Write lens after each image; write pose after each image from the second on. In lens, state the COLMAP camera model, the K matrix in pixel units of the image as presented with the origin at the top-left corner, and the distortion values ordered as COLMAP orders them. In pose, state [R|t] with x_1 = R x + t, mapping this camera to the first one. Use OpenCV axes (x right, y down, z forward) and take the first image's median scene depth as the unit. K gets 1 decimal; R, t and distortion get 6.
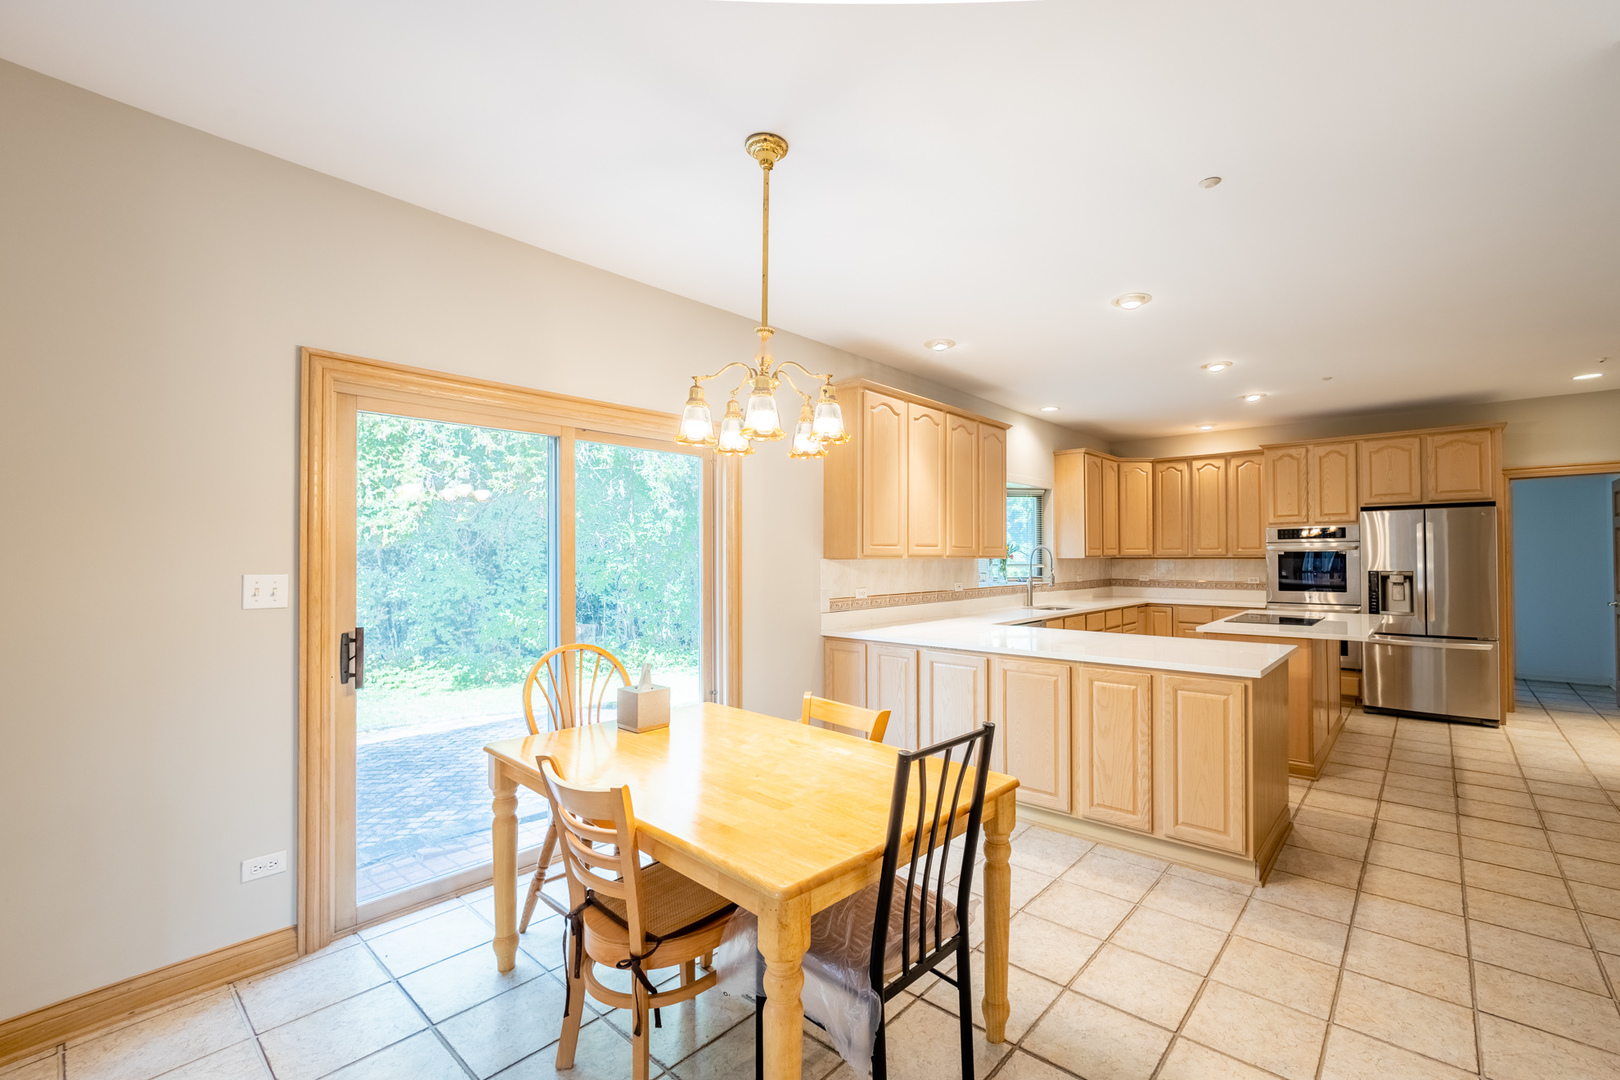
lens RADIAL K [[680.4, 0, 875.5], [0, 680.4, 549.4], [0, 0, 1]] dist [0.000336, 0.000109]
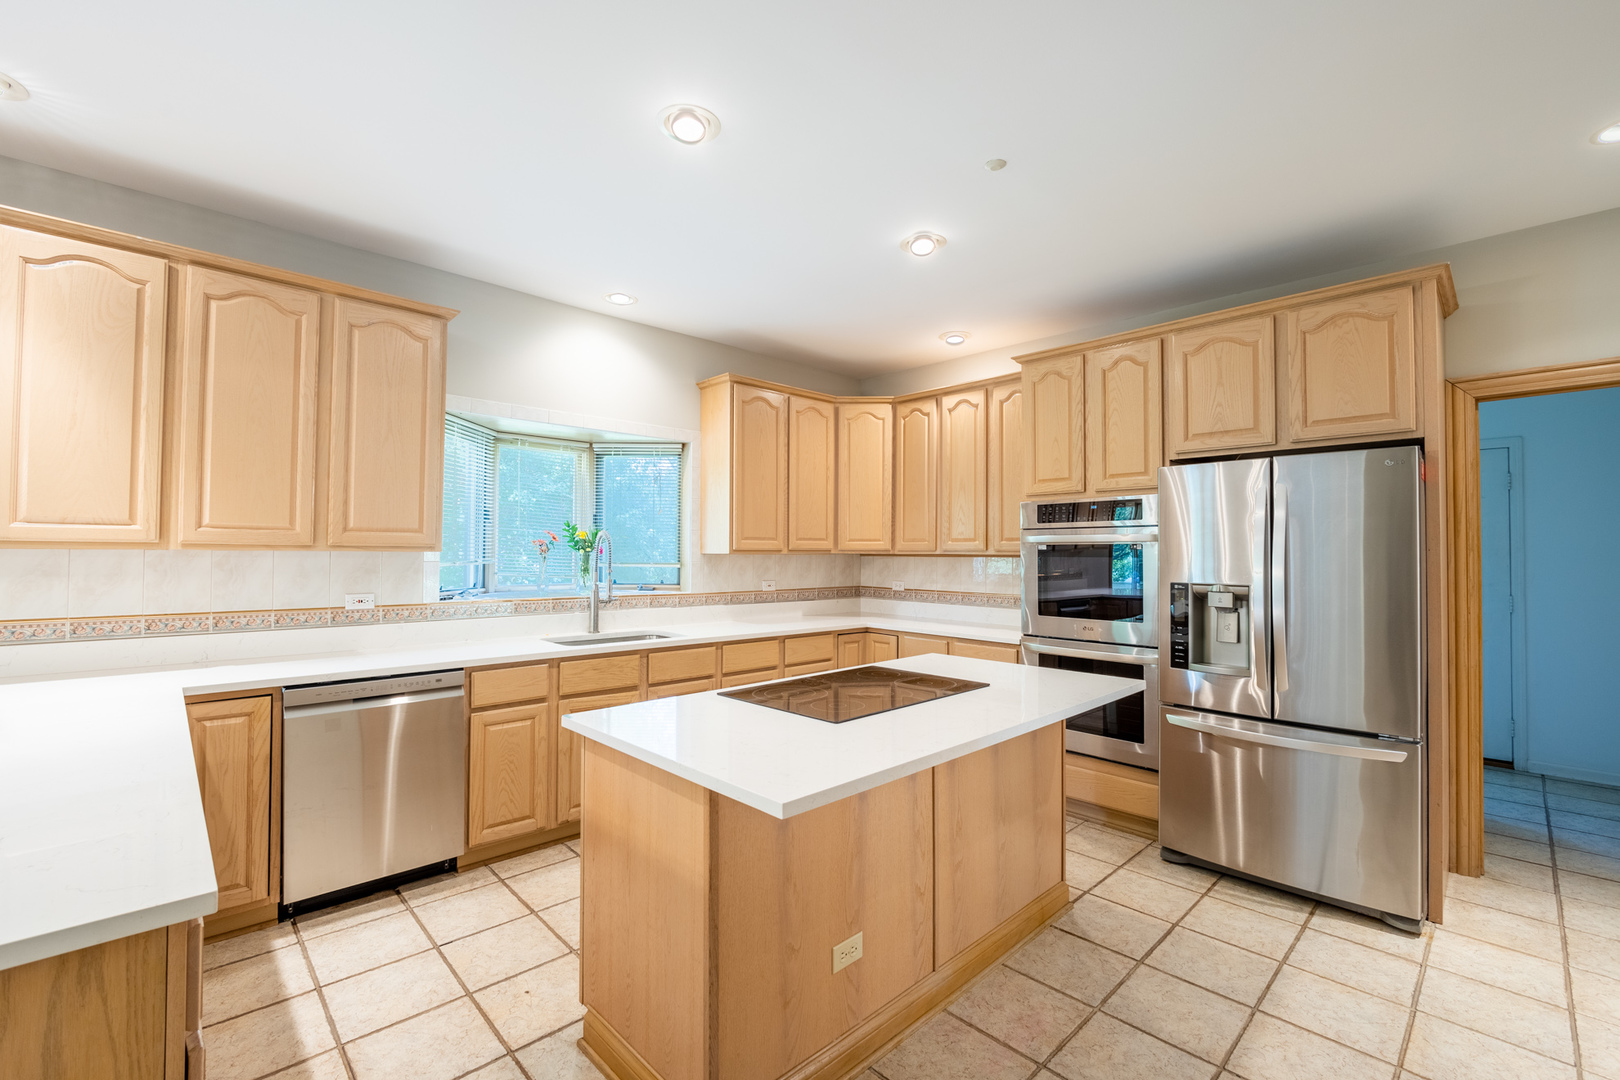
lens RADIAL K [[699.6, 0, 785.4], [0, 699.6, 540.1], [0, 0, 1]] dist [-0.008286, -0.000130]
pose [[0.991153, 0.007097, -0.132537, 0.493569], [-0.008262, 0.999932, -0.008245, 0.006250], [0.132470, 0.009267, 0.991144, 0.431476]]
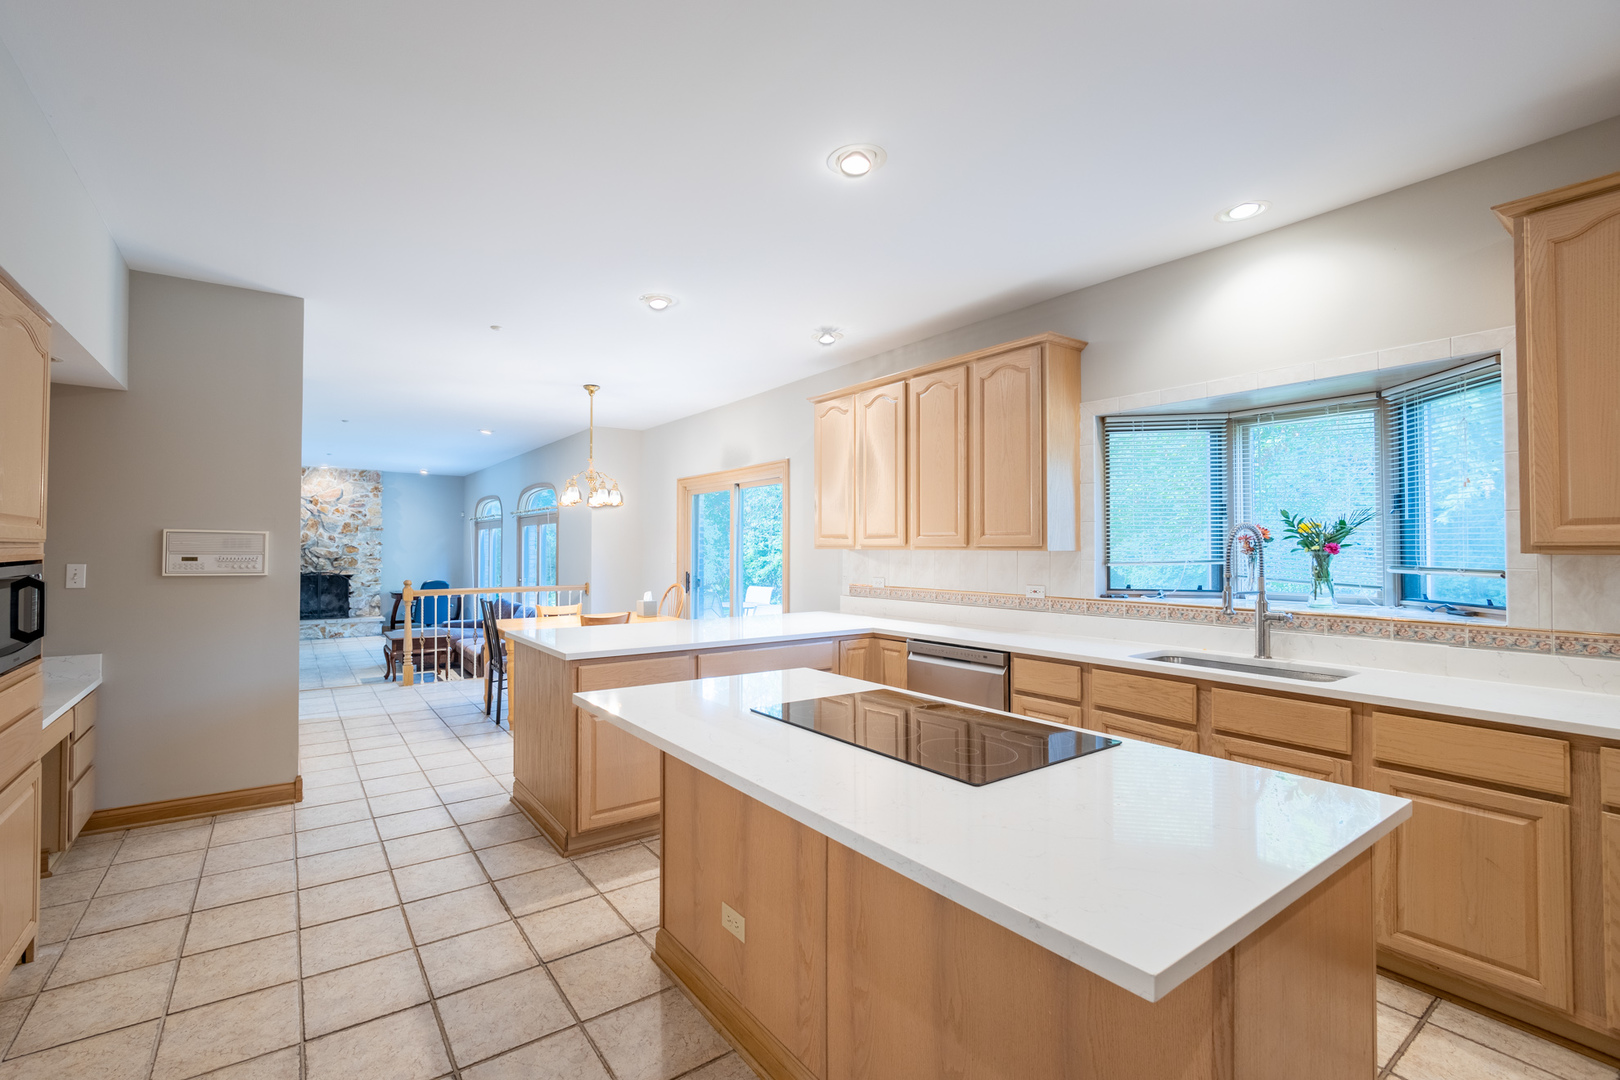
lens RADIAL K [[712.3, 0, 767.0], [0, 712.3, 533.2], [0, 0, 1]] dist [-0.013625, 0.000356]
pose [[-0.276650, -0.018974, -0.960783, 0.799343], [0.007000, 0.999739, -0.021759, 0.009466], [0.960945, -0.012745, -0.276445, 0.849178]]
